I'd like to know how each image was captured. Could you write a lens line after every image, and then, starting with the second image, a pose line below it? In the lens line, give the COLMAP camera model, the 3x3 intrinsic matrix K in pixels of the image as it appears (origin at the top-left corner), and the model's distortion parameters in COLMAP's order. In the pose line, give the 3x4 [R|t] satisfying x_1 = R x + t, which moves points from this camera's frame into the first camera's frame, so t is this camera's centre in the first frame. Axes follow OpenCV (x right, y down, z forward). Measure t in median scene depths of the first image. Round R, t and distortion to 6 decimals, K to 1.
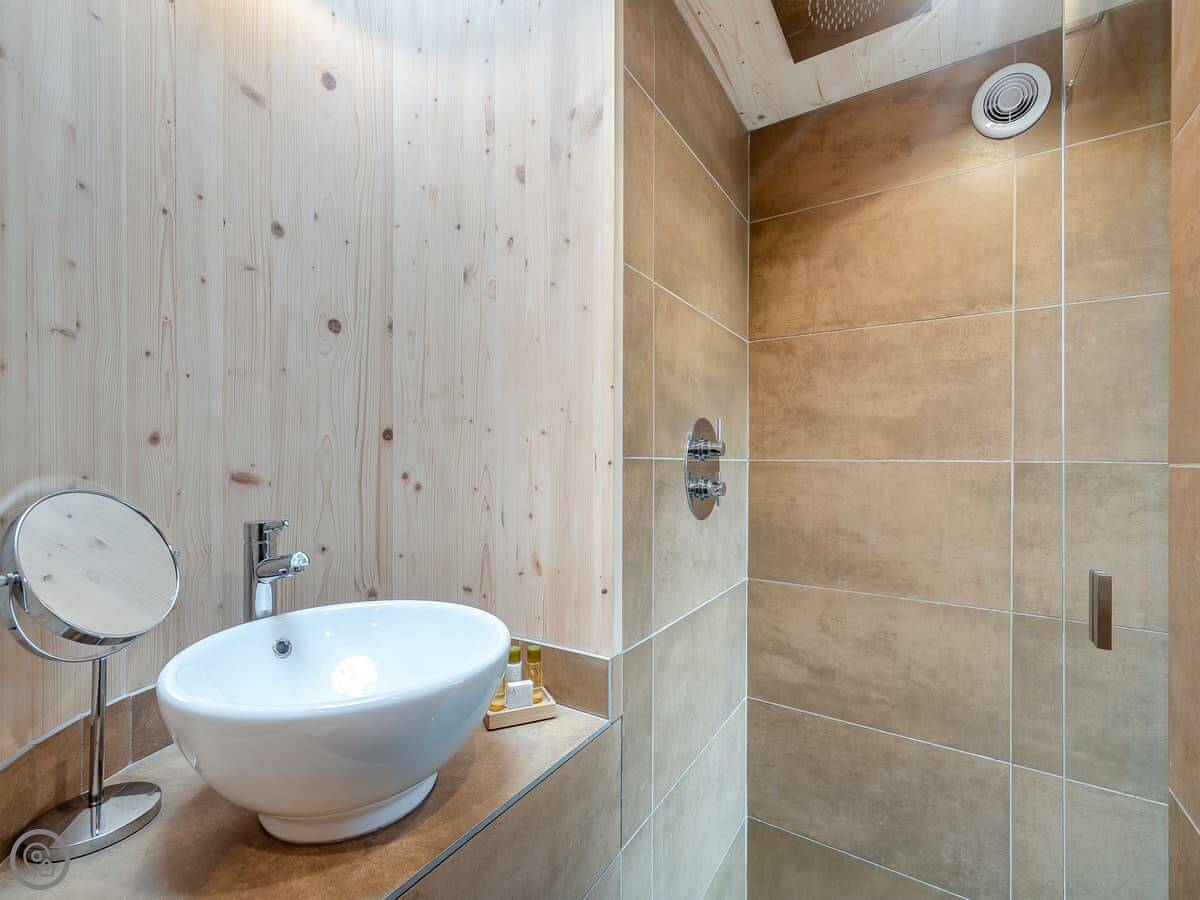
lens RADIAL K [[525.3, 0, 598.3], [0, 525.3, 454.3], [0, 0, 1]] dist [0.009894, -0.000822]
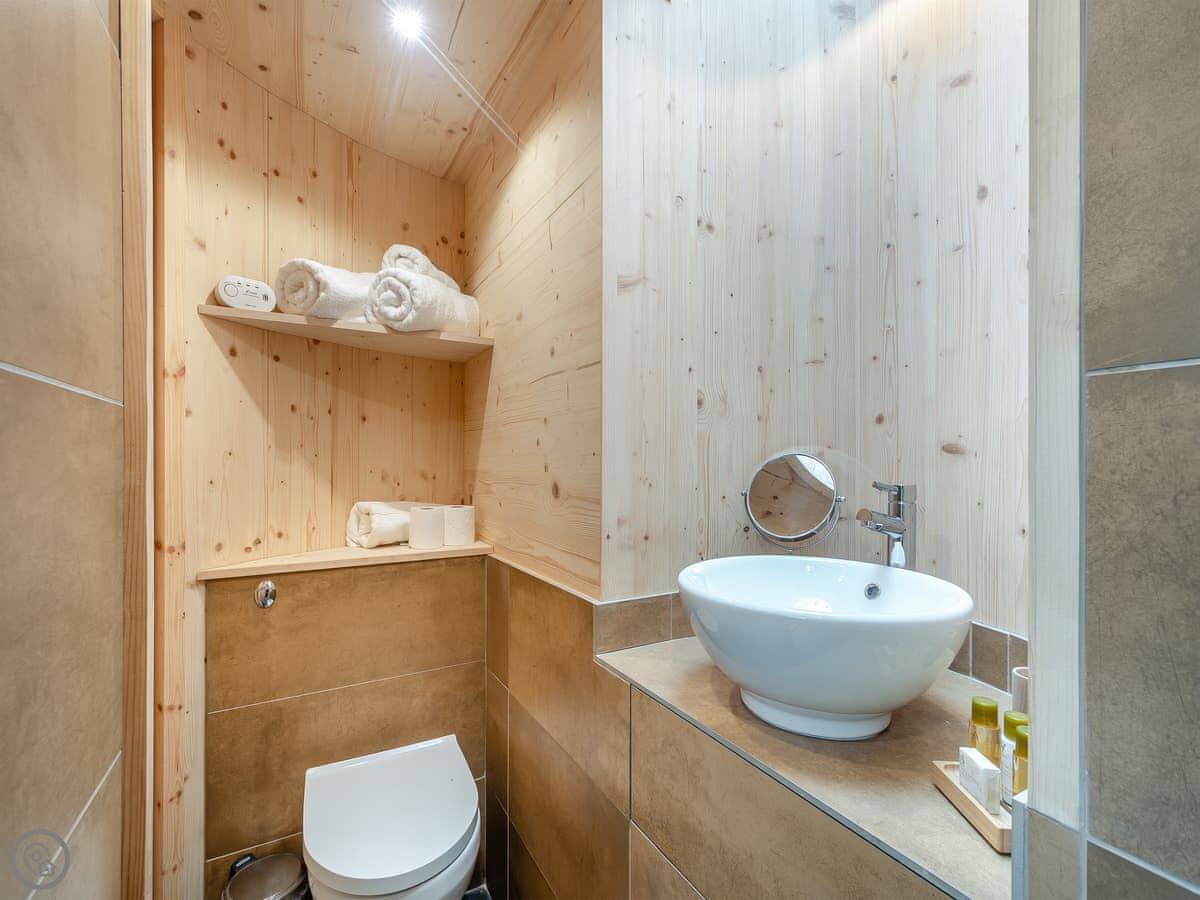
lens RADIAL K [[525.3, 0, 597.6], [0, 525.3, 460.9], [0, 0, 1]] dist [0.009894, -0.000822]
pose [[-0.452787, -0.008153, -0.891582, 0.567083], [0.008088, 0.999880, -0.013250, 0.073179], [0.891582, -0.013210, -0.452666, 0.790920]]
